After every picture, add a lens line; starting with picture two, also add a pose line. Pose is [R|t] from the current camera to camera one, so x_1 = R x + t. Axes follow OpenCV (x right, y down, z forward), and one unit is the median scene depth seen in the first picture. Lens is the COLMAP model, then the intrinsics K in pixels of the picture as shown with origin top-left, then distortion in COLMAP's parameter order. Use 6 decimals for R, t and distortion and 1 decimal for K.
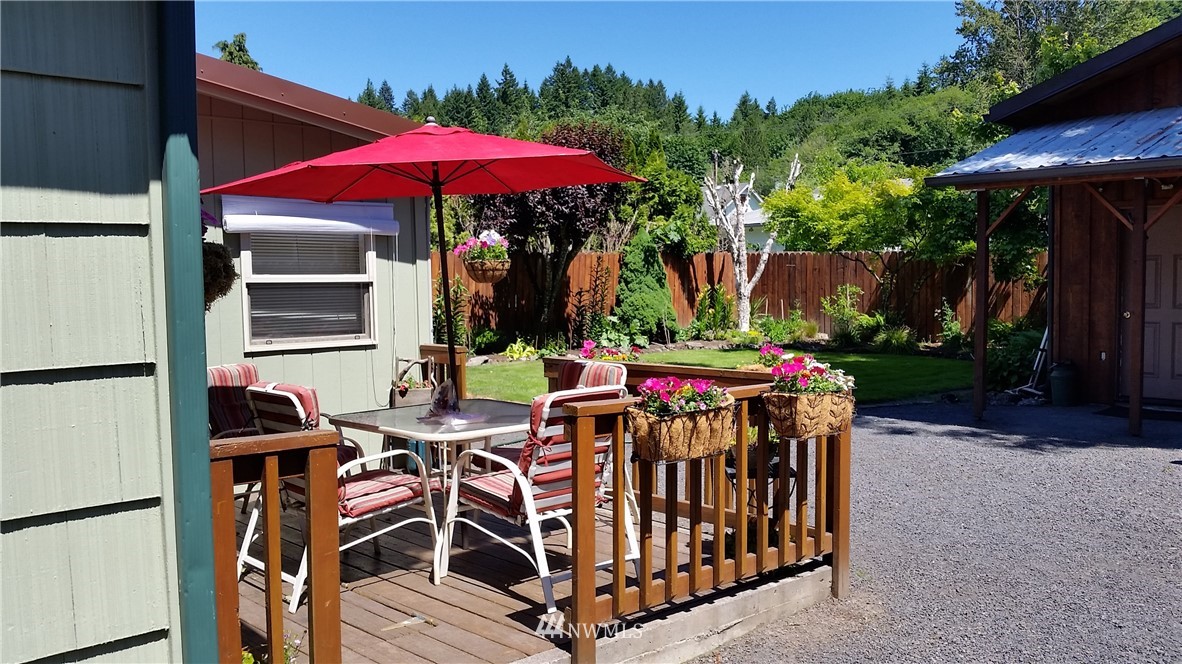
lens RADIAL K [[970.2, 0, 591.5], [0, 970.2, 335.0], [0, 0, 1]] dist [0.078936, -0.193539]
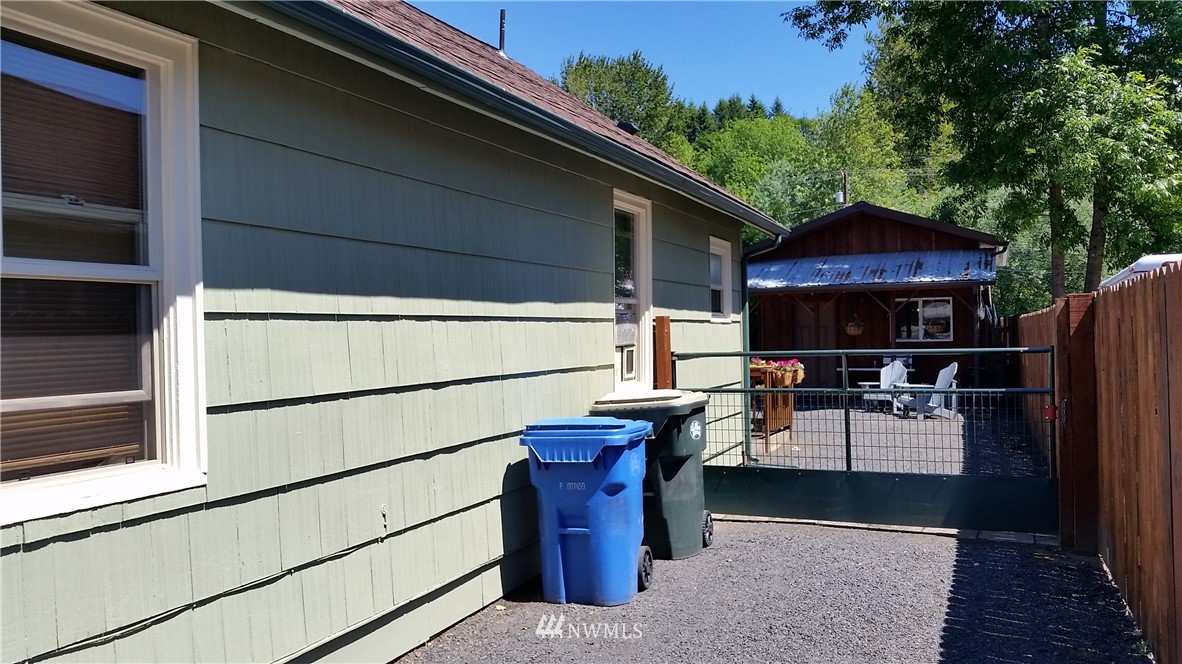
lens RADIAL K [[970.2, 0, 584.6], [0, 970.2, 328.5], [0, 0, 1]] dist [0.078936, -0.193539]
pose [[0.905771, -0.001827, 0.423764, -0.673522], [0.034933, 0.996909, -0.070370, 0.048010], [-0.422326, 0.078543, 0.903035, -0.618835]]
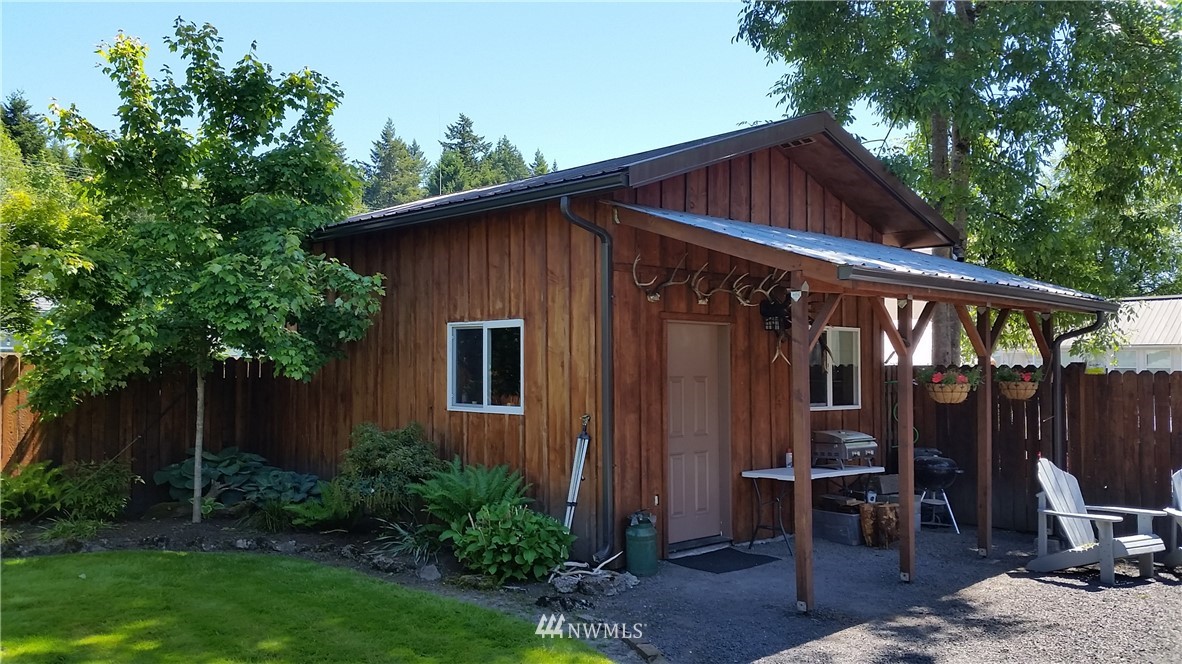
lens RADIAL K [[970.2, 0, 592.3], [0, 970.2, 337.2], [0, 0, 1]] dist [0.078936, -0.193539]
pose [[-0.032455, 0.047085, 0.998364, -0.268766], [0.059780, 0.997193, -0.045086, -0.075089], [-0.997684, 0.058219, -0.035178, 1.001674]]
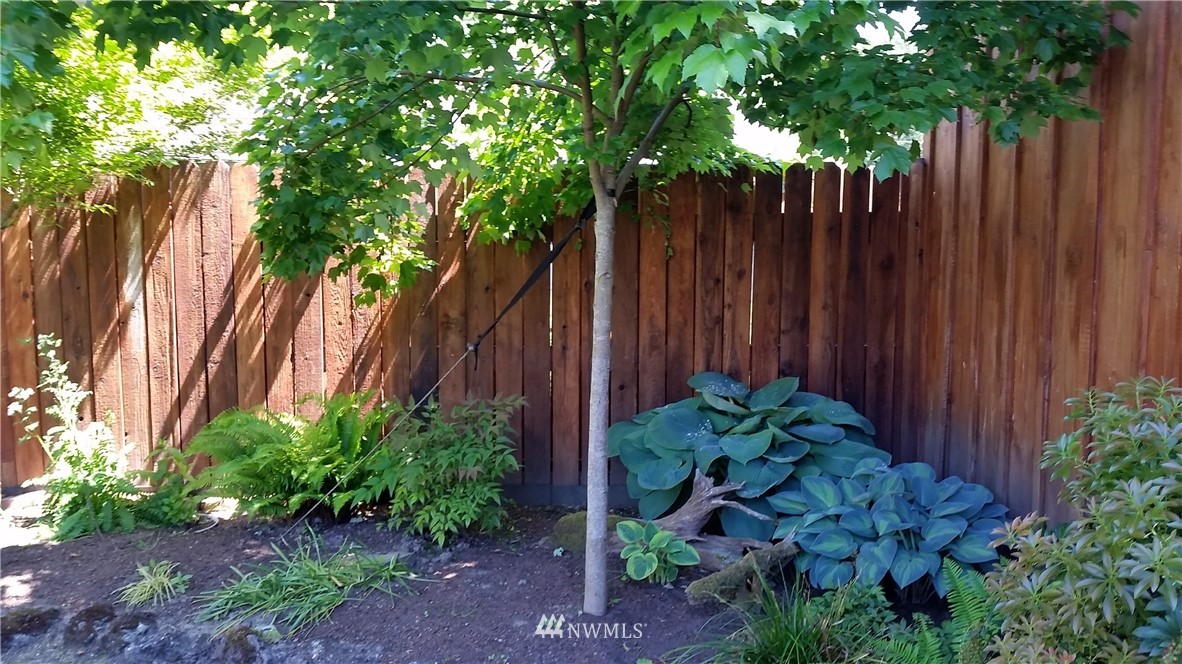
lens RADIAL K [[970.2, 0, 585.1], [0, 970.2, 326.0], [0, 0, 1]] dist [0.078936, -0.193539]
pose [[0.660714, -0.048063, 0.749097, 0.414017], [0.038458, 0.998805, 0.030165, -0.068096], [-0.749652, 0.008878, 0.661773, 1.137830]]
